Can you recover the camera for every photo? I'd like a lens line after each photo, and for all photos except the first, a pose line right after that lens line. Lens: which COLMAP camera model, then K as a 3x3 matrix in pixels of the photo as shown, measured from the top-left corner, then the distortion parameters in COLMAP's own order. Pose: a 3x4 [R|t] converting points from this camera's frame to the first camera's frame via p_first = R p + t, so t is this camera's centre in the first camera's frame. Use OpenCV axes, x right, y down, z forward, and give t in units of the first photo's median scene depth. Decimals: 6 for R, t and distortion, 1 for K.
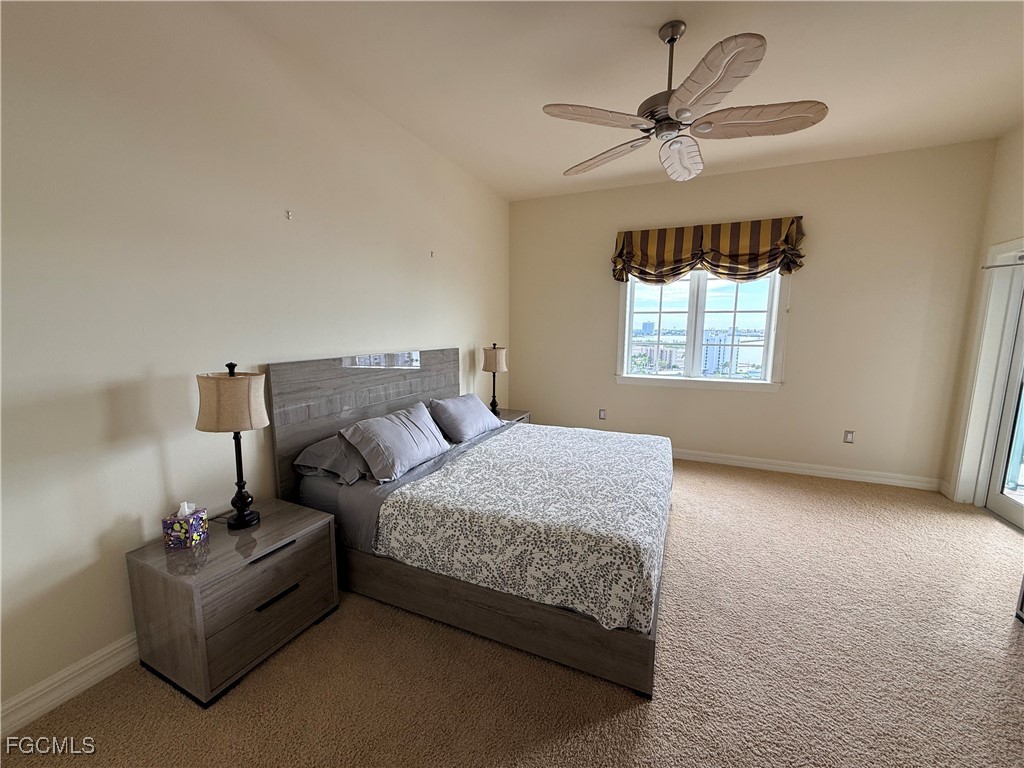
lens RADIAL K [[411.4, 0, 502.4], [0, 411.4, 384.0], [0, 0, 1]] dist [-0.000021, -0.000443]
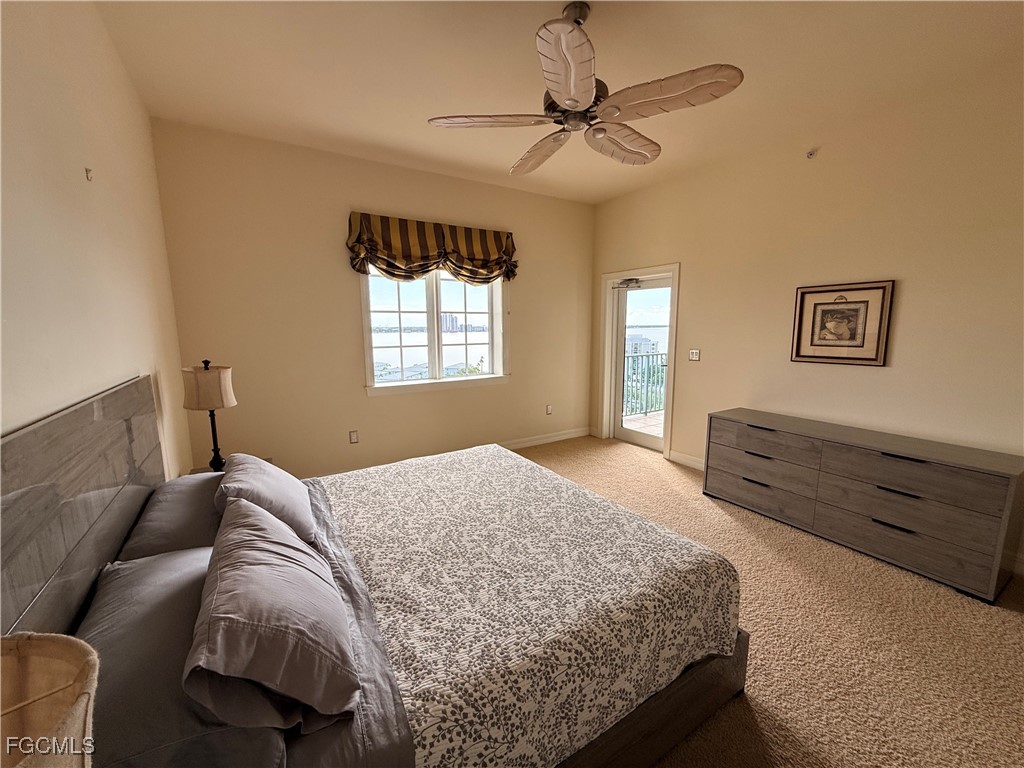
lens RADIAL K [[411.4, 0, 507.4], [0, 411.4, 387.1], [0, 0, 1]] dist [-0.000021, -0.000443]
pose [[0.548245, -0.132231, 0.825798, -0.305530], [0.123032, 0.989430, 0.076752, -0.060587], [-0.827218, 0.059521, 0.558719, 0.367647]]
